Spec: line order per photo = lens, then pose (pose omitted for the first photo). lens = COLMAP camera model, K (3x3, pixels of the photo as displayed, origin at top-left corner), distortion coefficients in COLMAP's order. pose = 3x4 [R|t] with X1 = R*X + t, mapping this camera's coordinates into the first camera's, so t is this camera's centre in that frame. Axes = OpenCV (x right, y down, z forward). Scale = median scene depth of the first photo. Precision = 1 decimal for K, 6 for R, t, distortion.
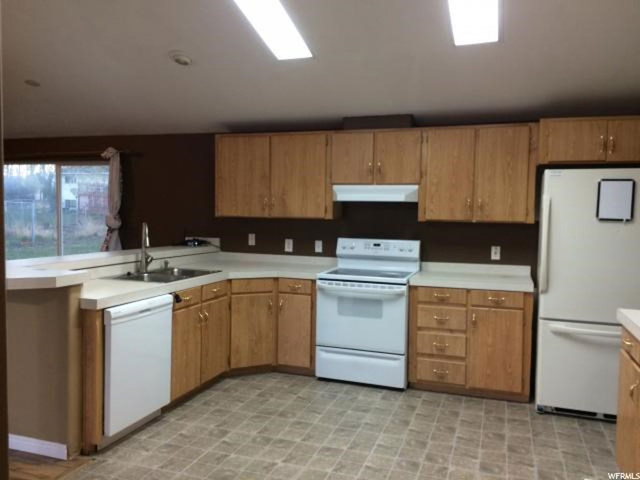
lens RADIAL K [[544.1, 0, 320.0], [0, 544.1, 240.0], [0, 0, 1]] dist [0.080284, -0.075361]
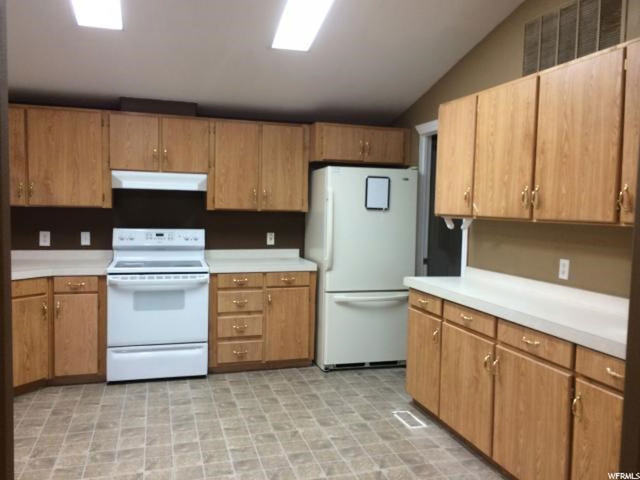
lens RADIAL K [[544.1, 0, 320.0], [0, 544.1, 240.0], [0, 0, 1]] dist [0.080284, -0.075361]
pose [[0.808975, -0.036458, 0.586711, -0.266749], [0.023392, 0.999281, 0.029842, -0.004538], [-0.587377, -0.010417, 0.809246, 0.055434]]
